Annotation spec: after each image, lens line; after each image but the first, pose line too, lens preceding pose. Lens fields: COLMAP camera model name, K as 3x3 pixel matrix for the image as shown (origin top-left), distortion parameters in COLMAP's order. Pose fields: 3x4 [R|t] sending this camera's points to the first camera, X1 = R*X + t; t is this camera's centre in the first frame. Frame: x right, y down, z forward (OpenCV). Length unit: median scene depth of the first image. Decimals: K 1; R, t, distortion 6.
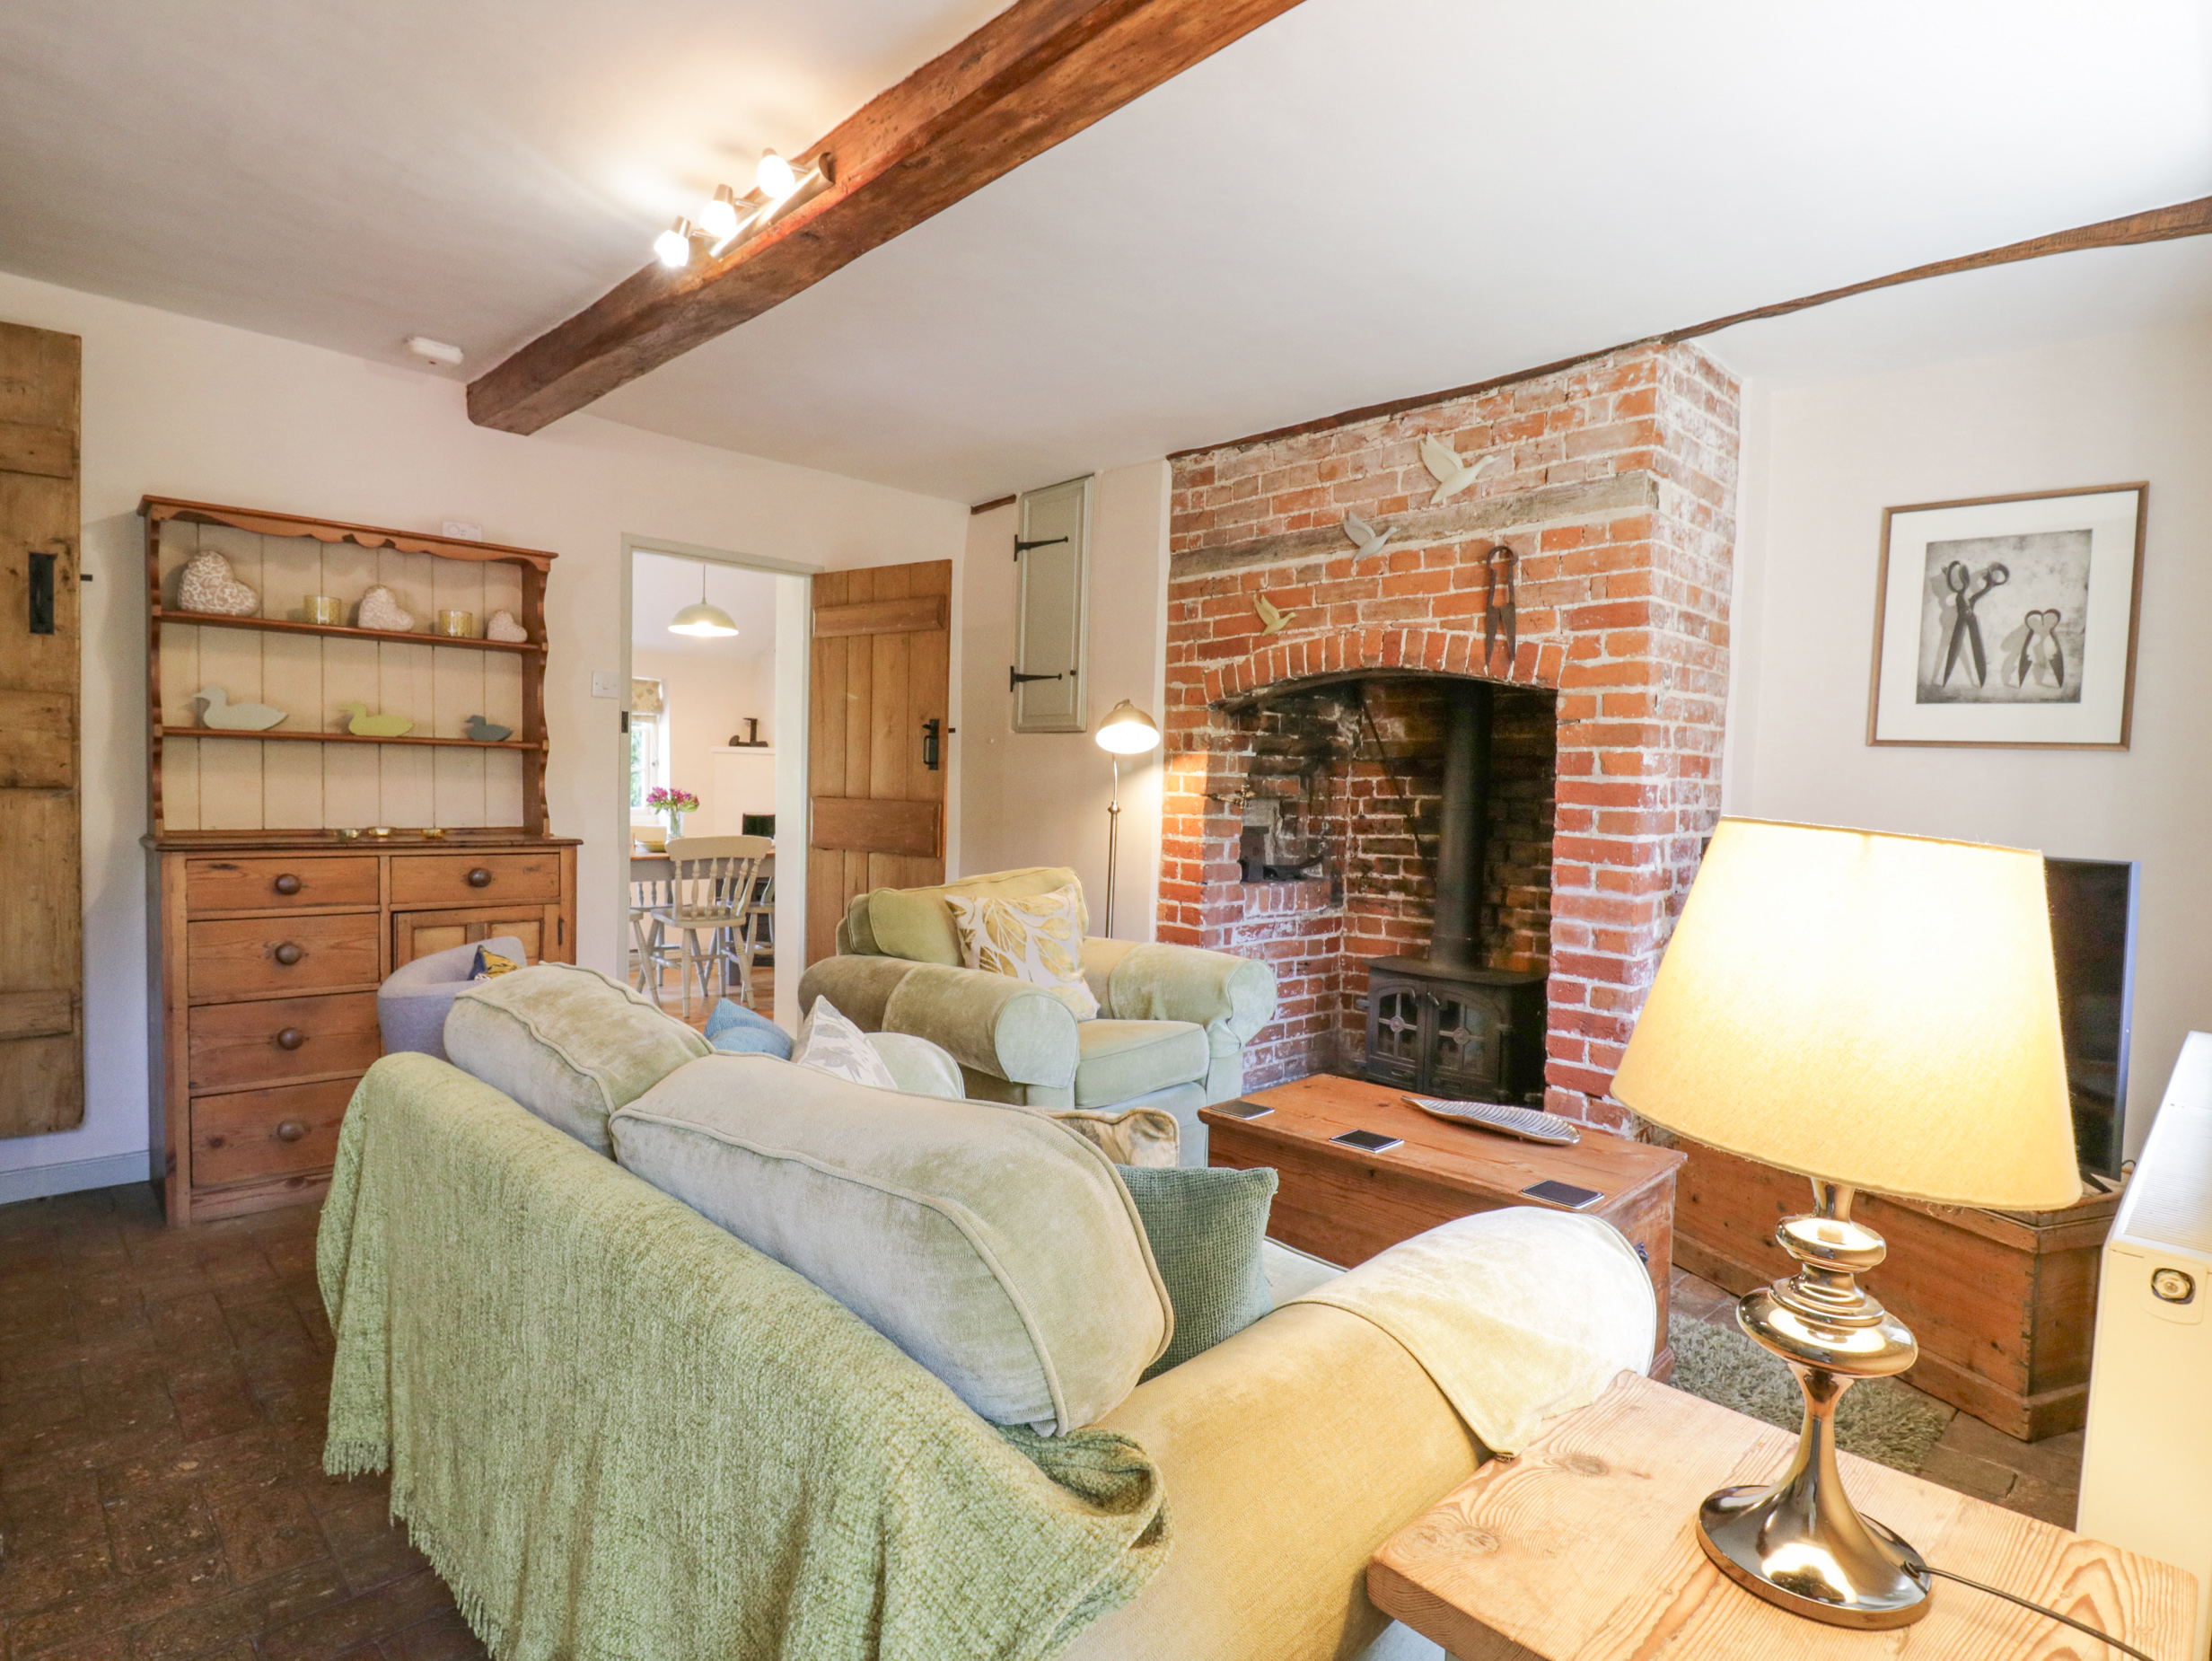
lens RADIAL K [[1159.8, 0, 1117.4], [0, 1159.8, 828.3], [0, 0, 1]] dist [0.000491, -0.013547]
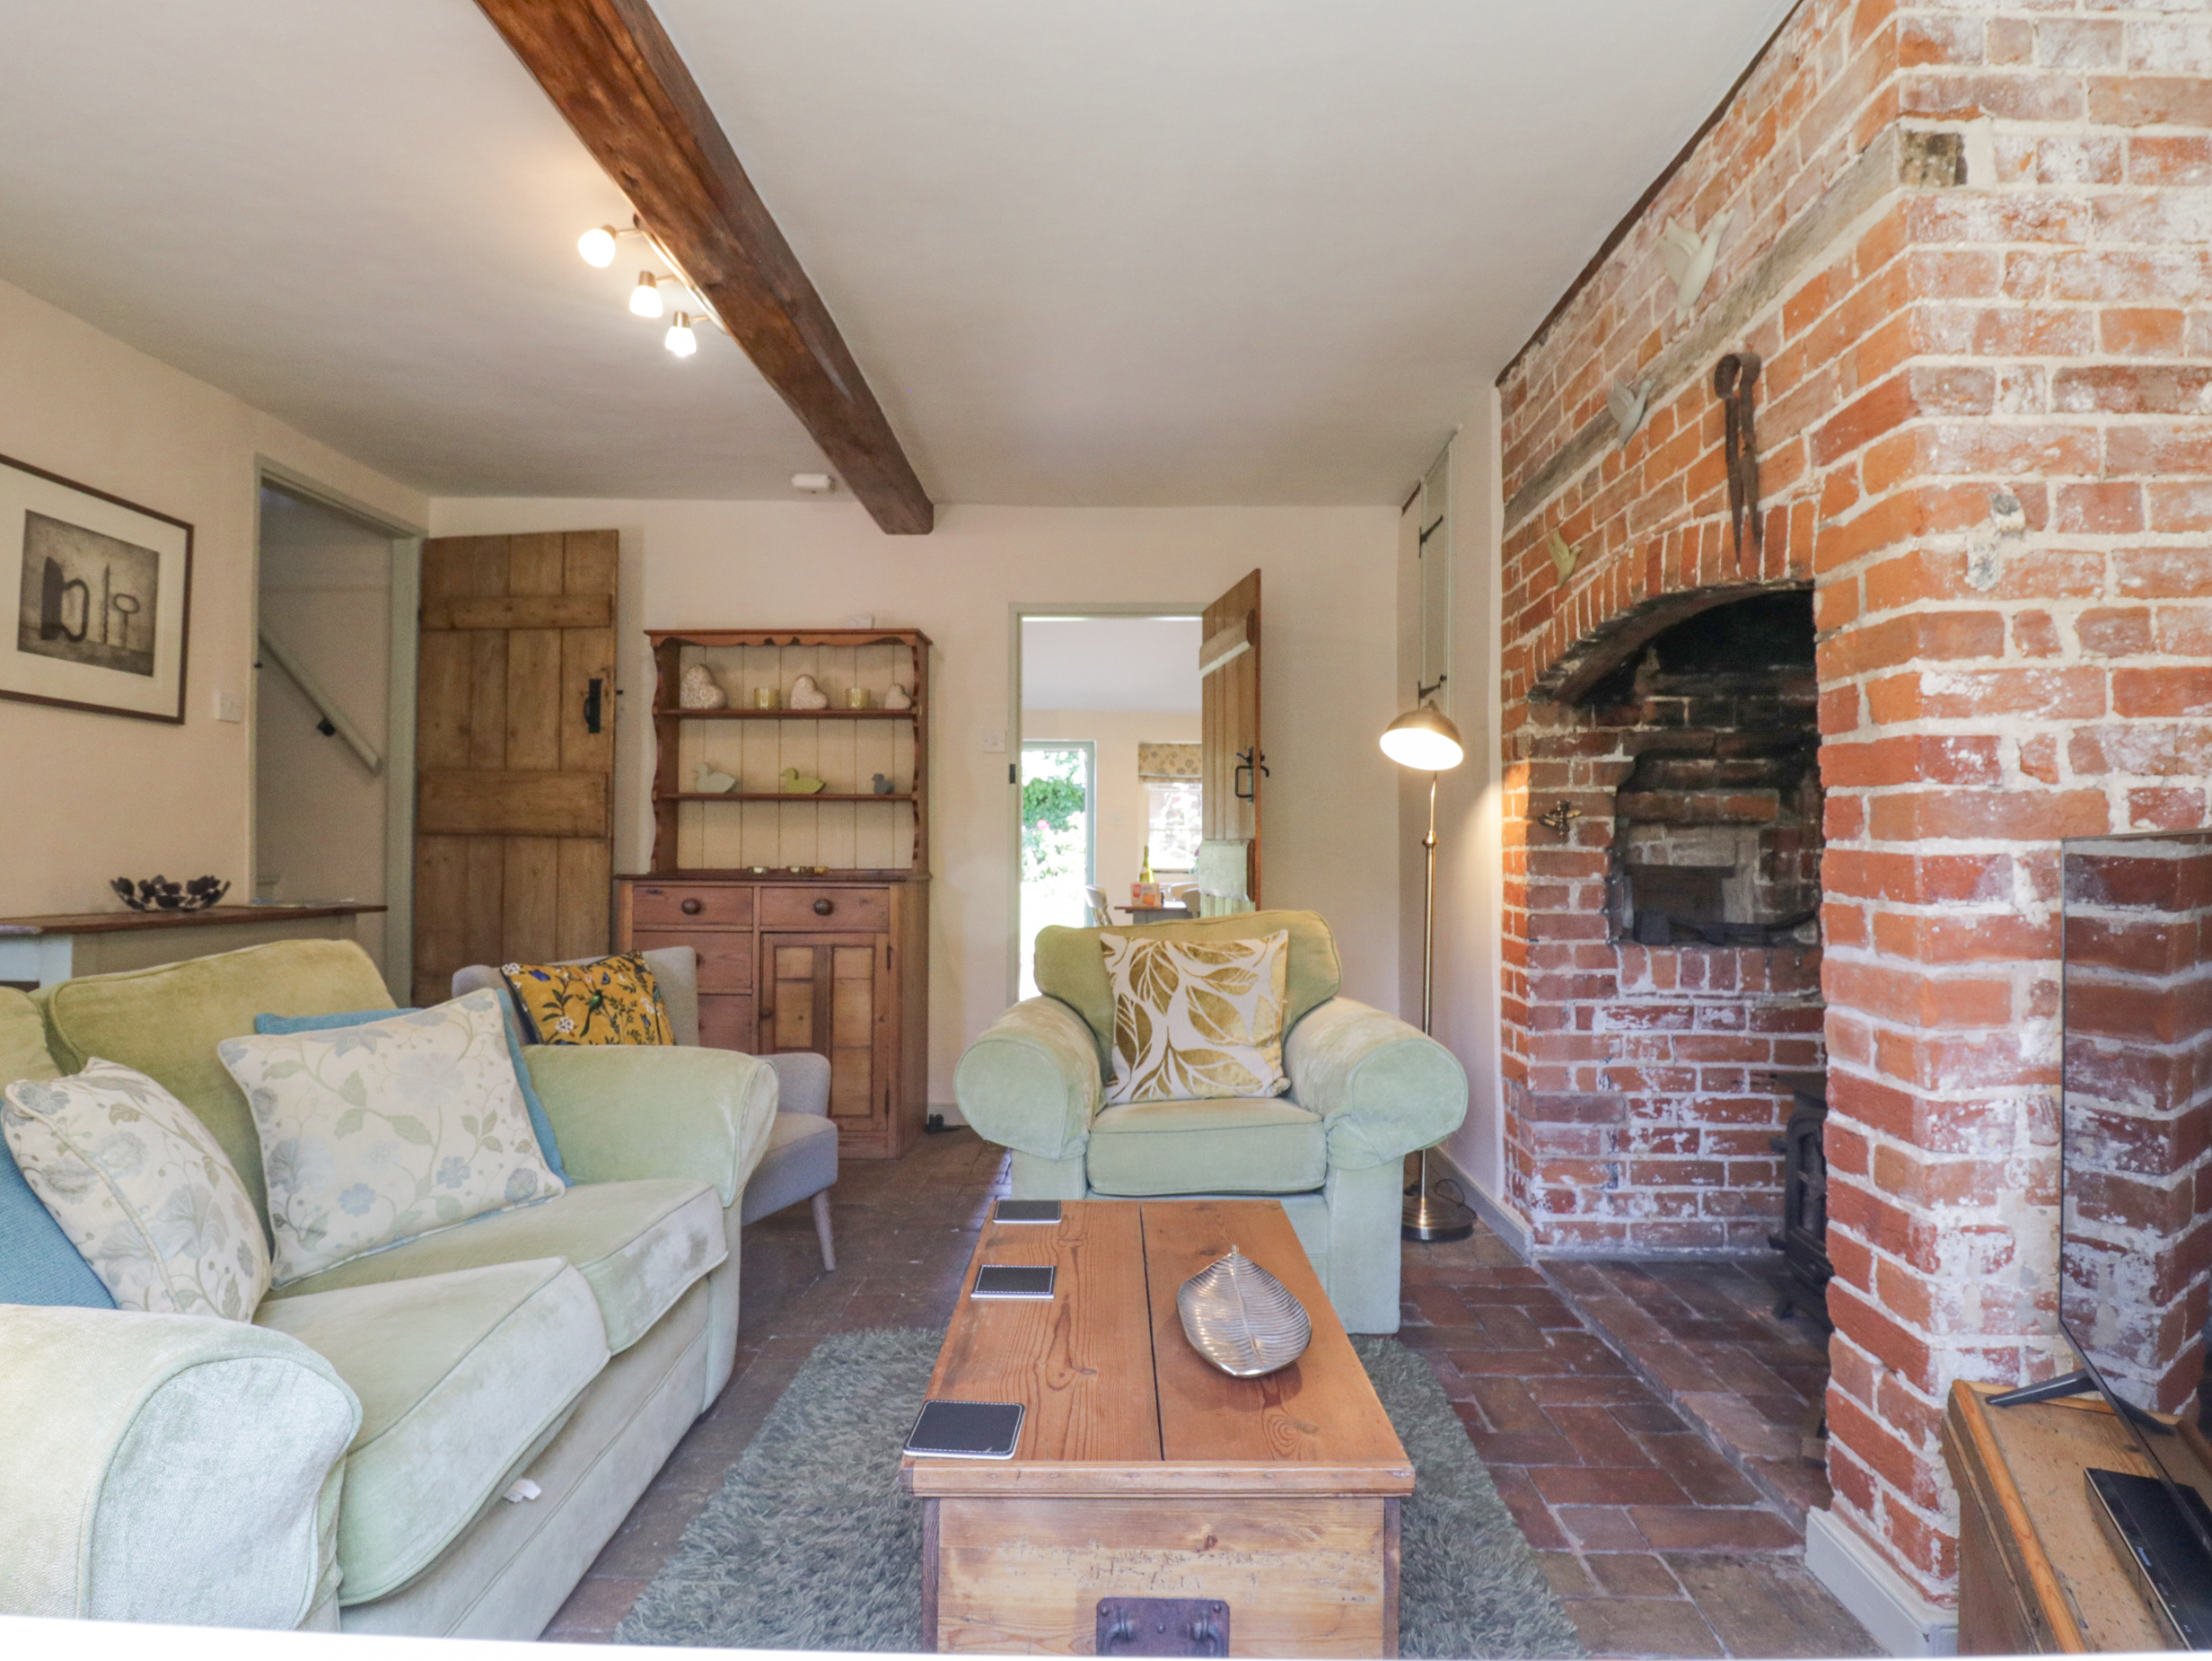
lens RADIAL K [[1159.8, 0, 1116.5], [0, 1159.8, 823.9], [0, 0, 1]] dist [0.000491, -0.013547]
pose [[0.700338, -0.038591, -0.712768, 0.501112], [-0.012901, 0.997690, -0.066693, 0.032502], [0.713695, 0.055903, 0.698222, 0.373655]]
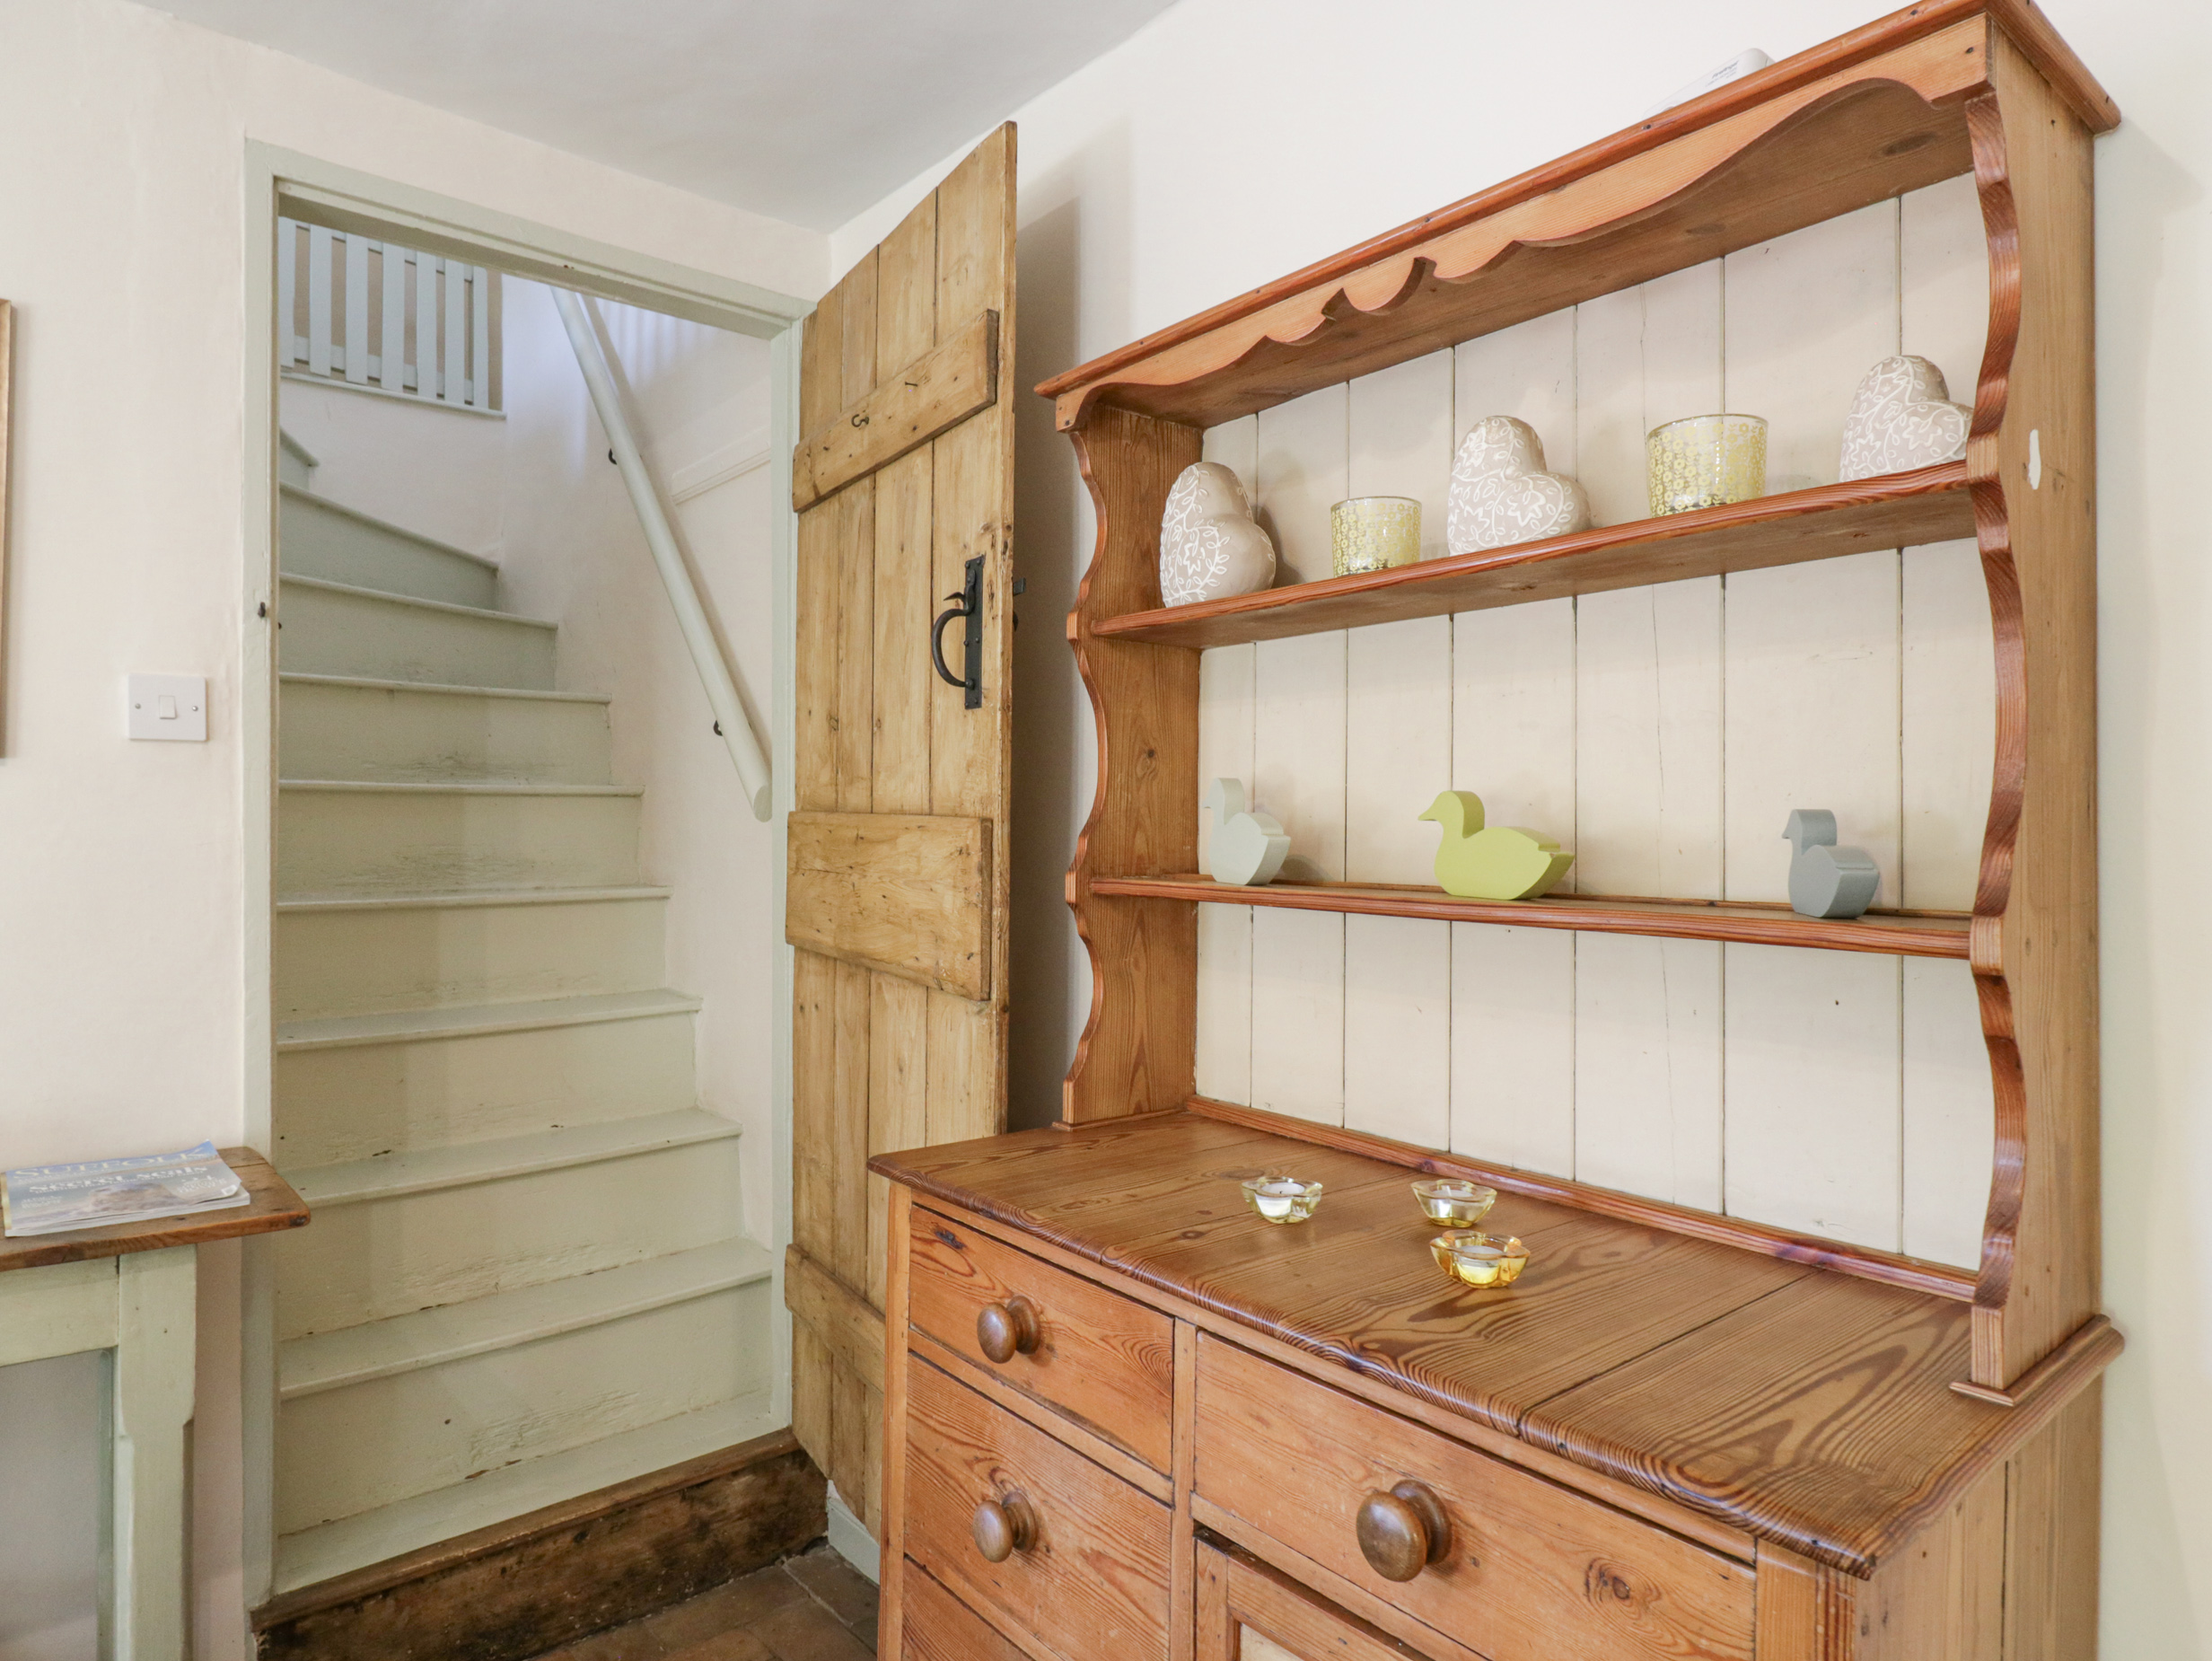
lens RADIAL K [[1369.0, 0, 1098.4], [0, 1369.0, 819.9], [0, 0, 1]] dist [0.004000, -0.009053]
pose [[-0.075784, -0.037462, -0.996420, -0.263493], [-0.048952, 0.998229, -0.033807, -0.083759], [0.995922, 0.046215, -0.077484, 0.935648]]
